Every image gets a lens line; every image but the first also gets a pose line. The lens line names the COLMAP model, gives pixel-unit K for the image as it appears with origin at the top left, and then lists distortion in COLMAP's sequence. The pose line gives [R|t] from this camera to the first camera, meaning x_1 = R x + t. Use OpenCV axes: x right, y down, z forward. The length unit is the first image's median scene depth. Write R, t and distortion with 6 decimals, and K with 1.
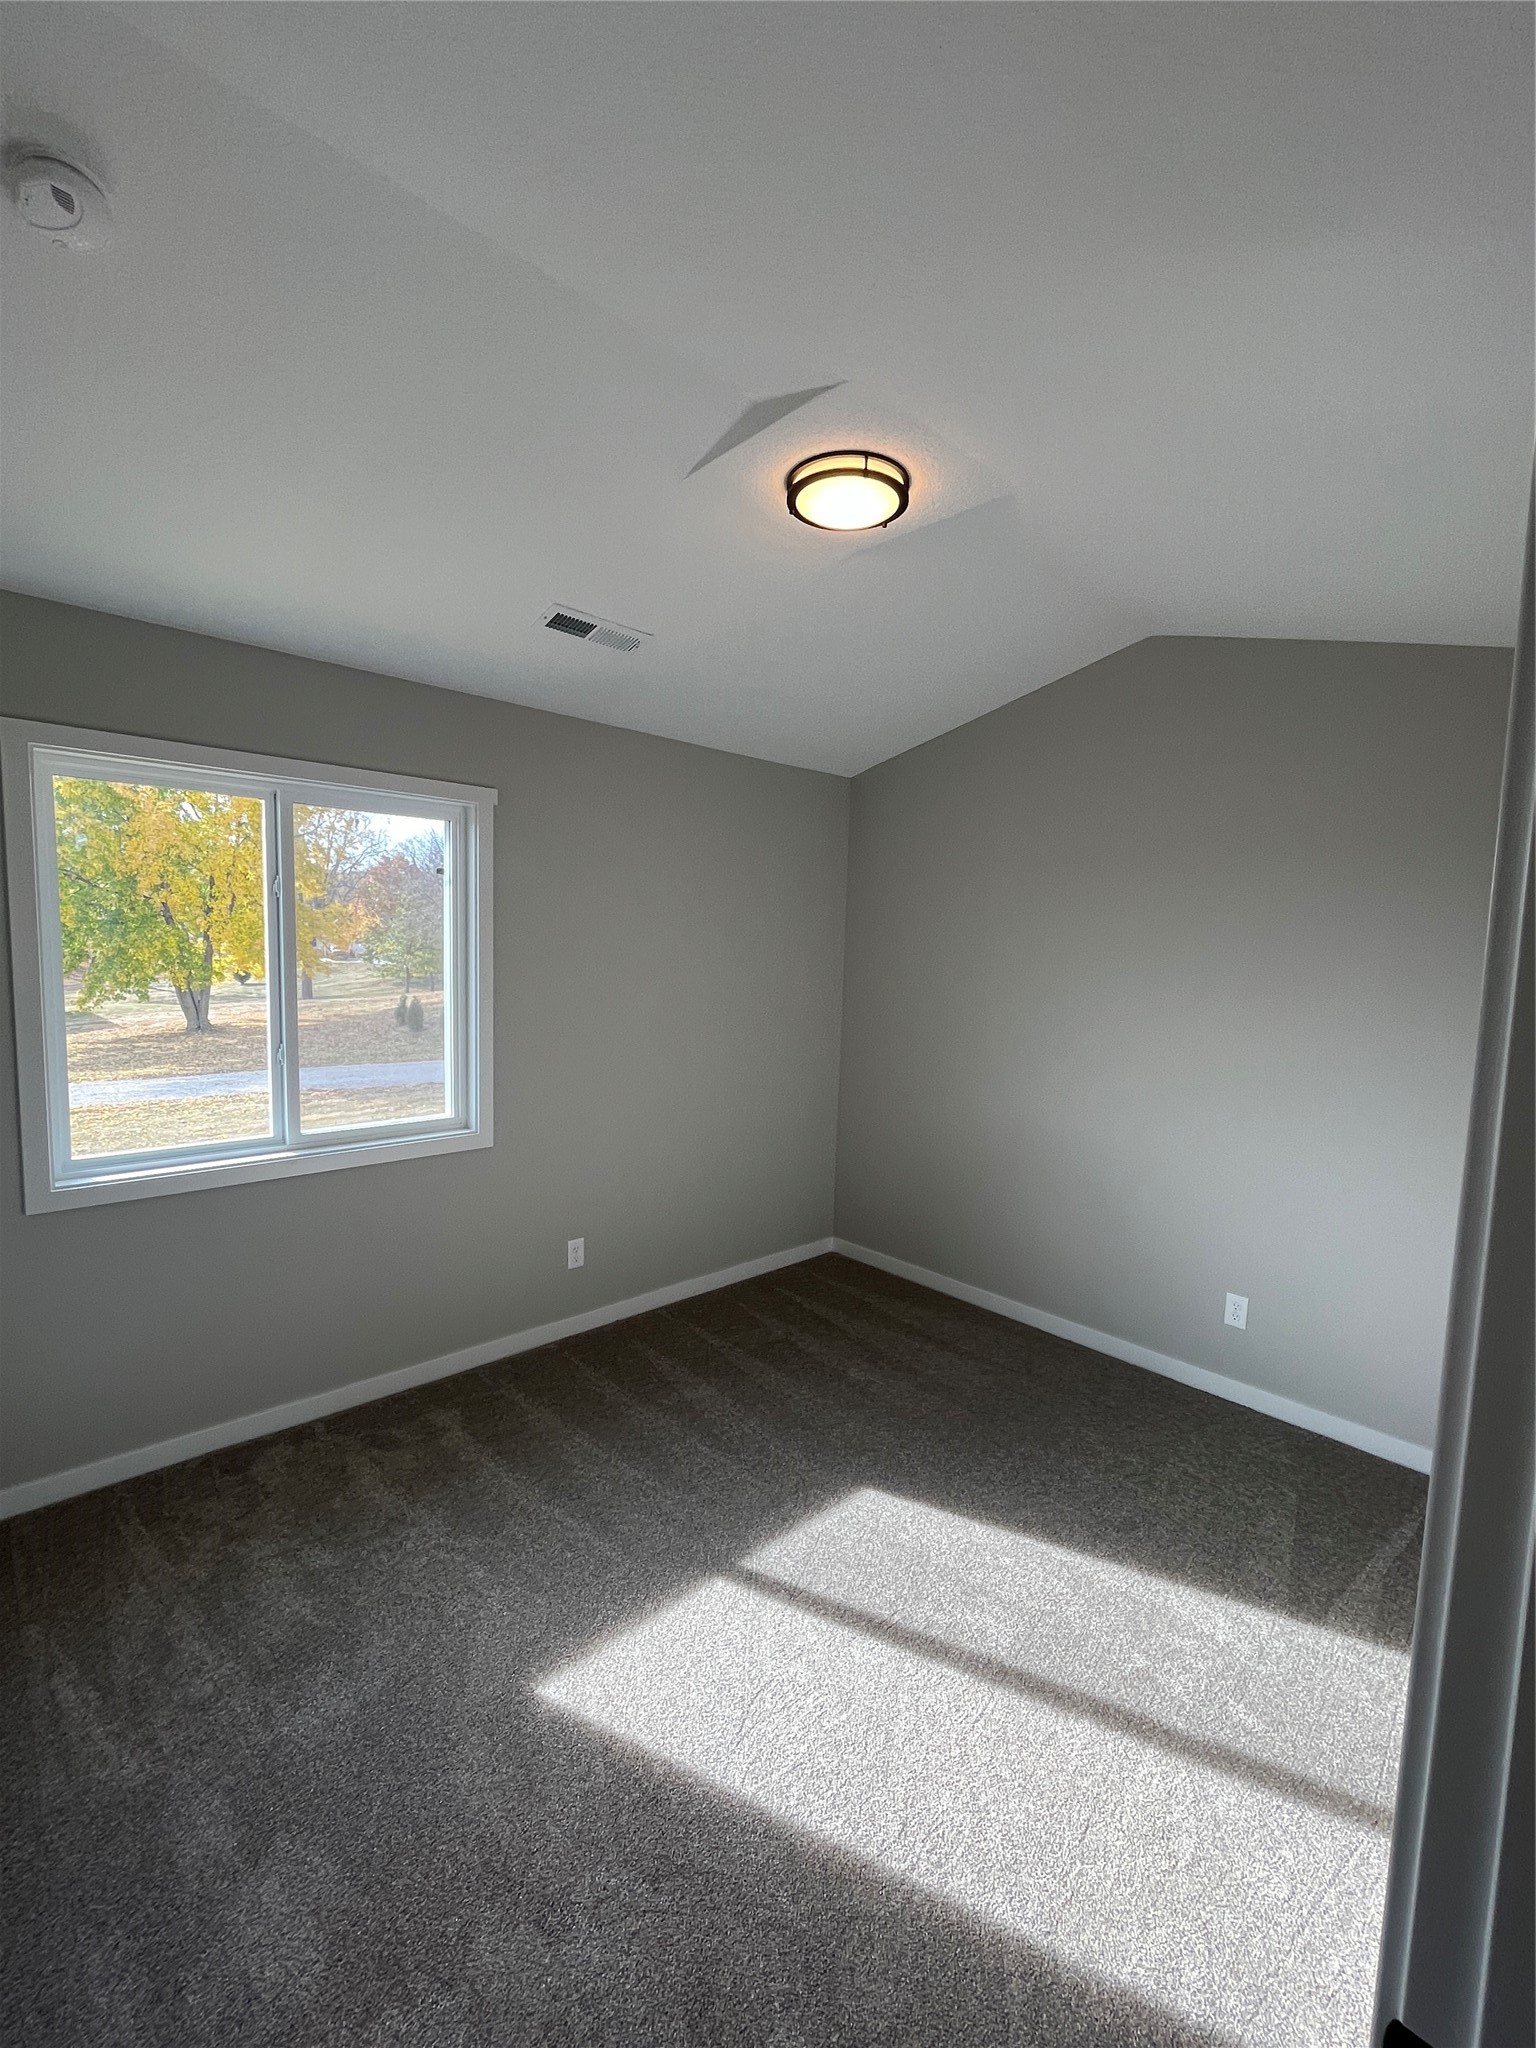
lens RADIAL K [[881.4, 0, 764.6], [0, 881.4, 1024.8], [0, 0, 1]] dist [-0.000680, -0.002241]
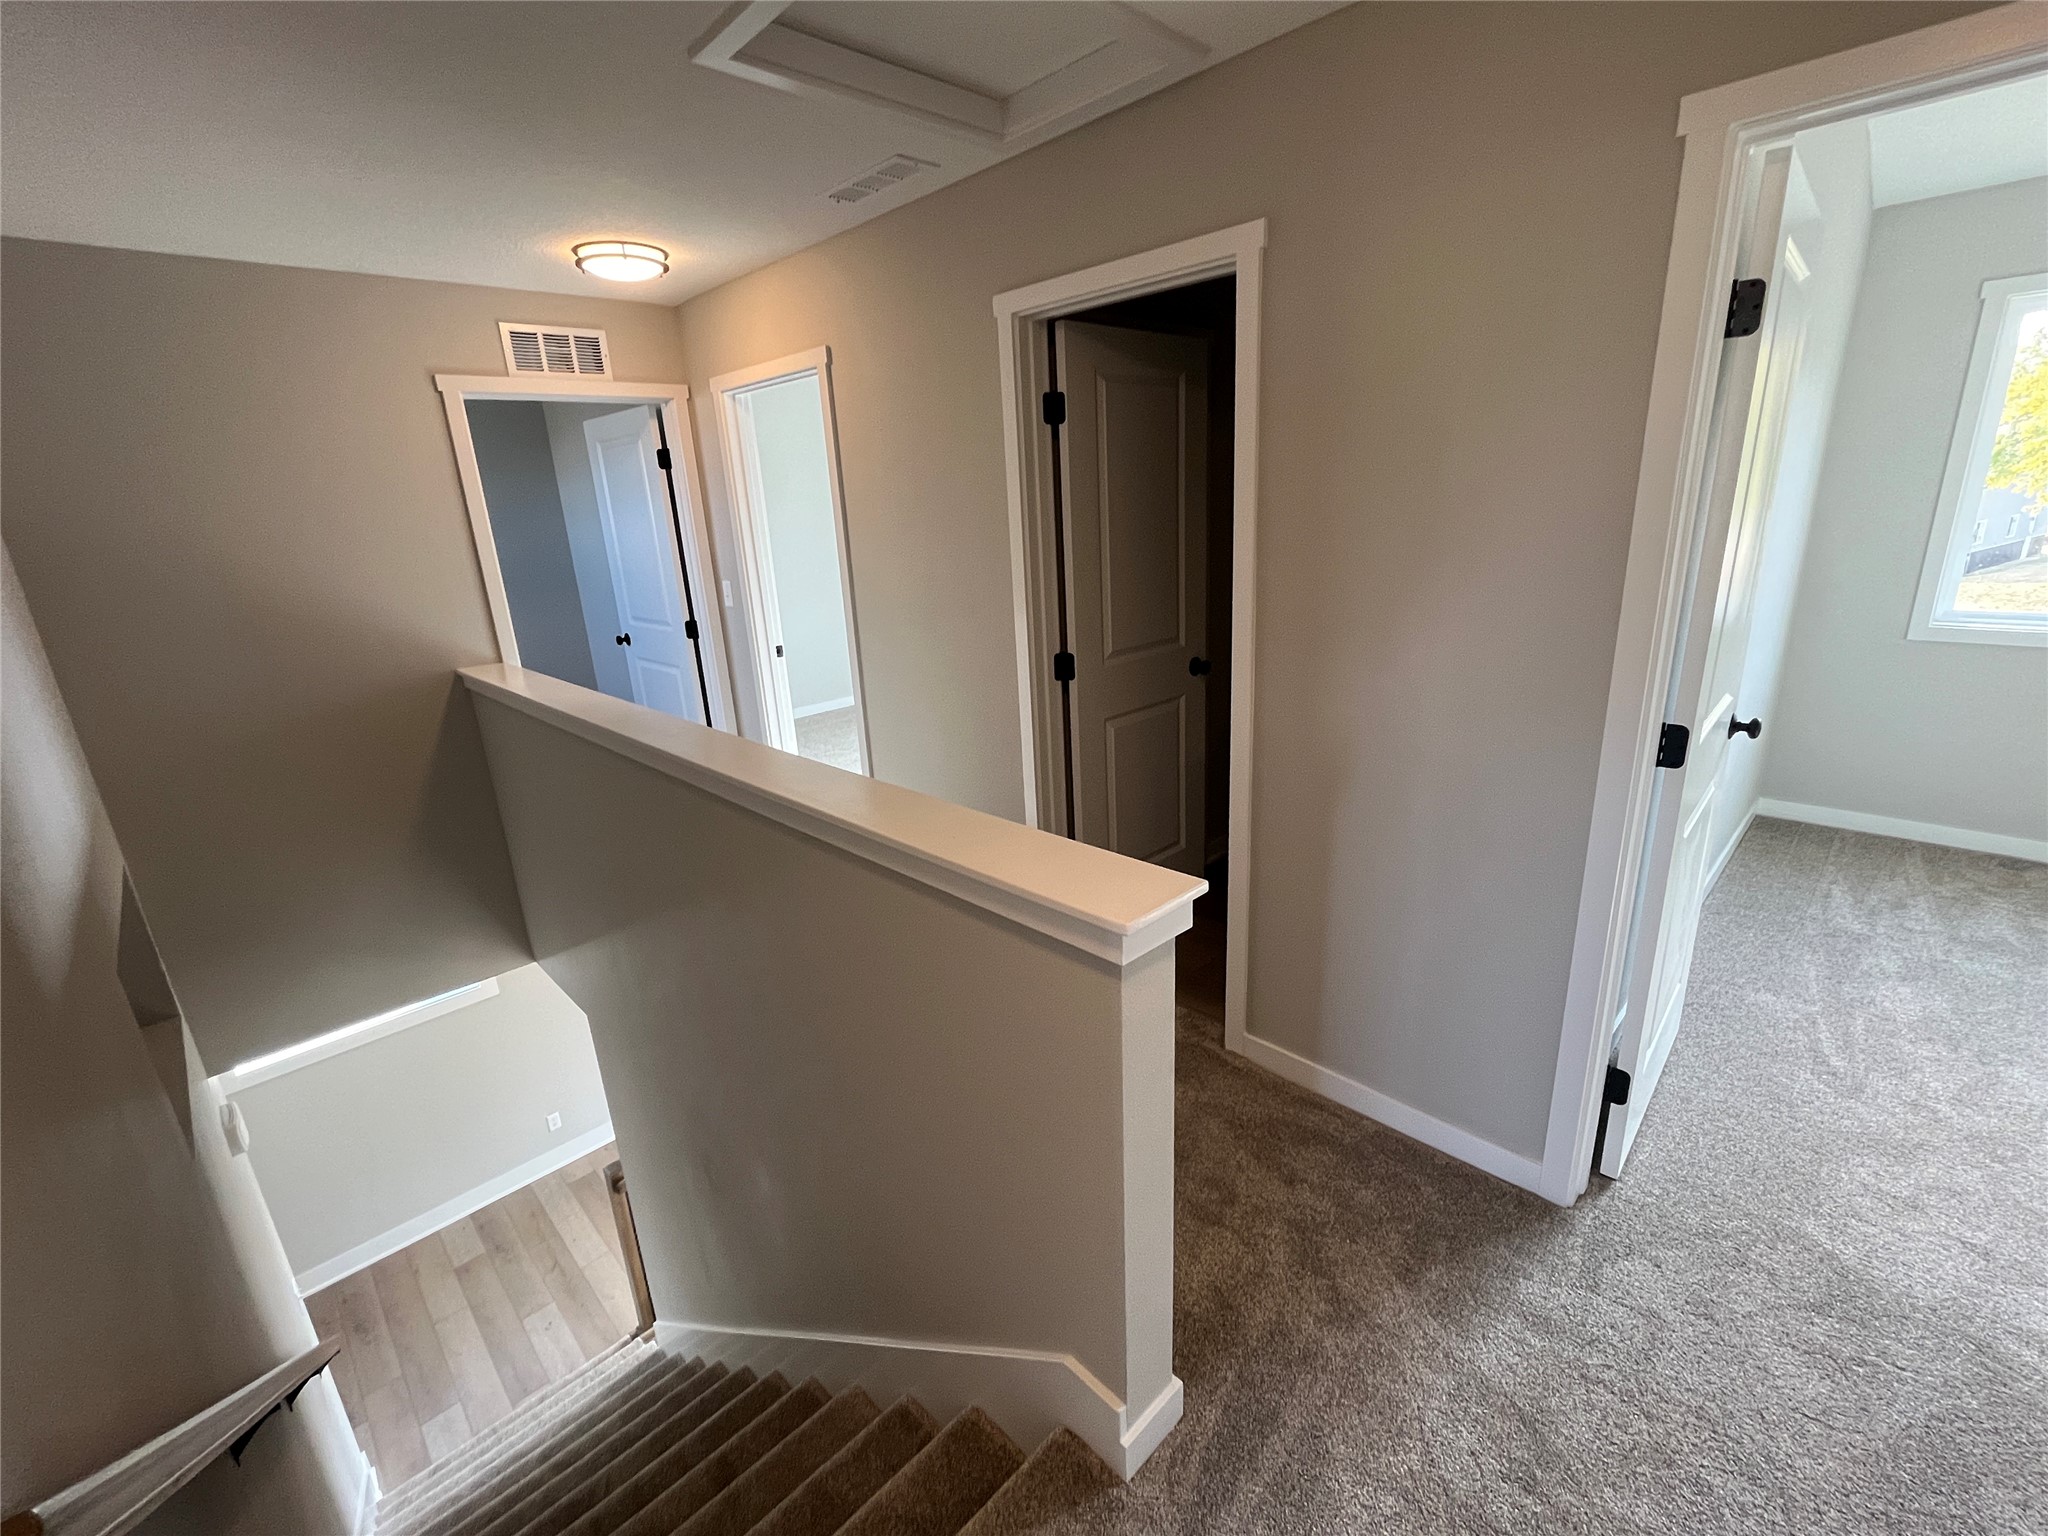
lens RADIAL K [[881.4, 0, 1021.8], [0, 881.4, 762.1], [0, 0, 1]] dist [-0.000680, -0.002241]
pose [[0.020482, 0.263018, -0.964574, 0.768753], [-0.032727, 0.964435, 0.262285, 0.088283], [0.999254, 0.026195, 0.028362, -0.663801]]
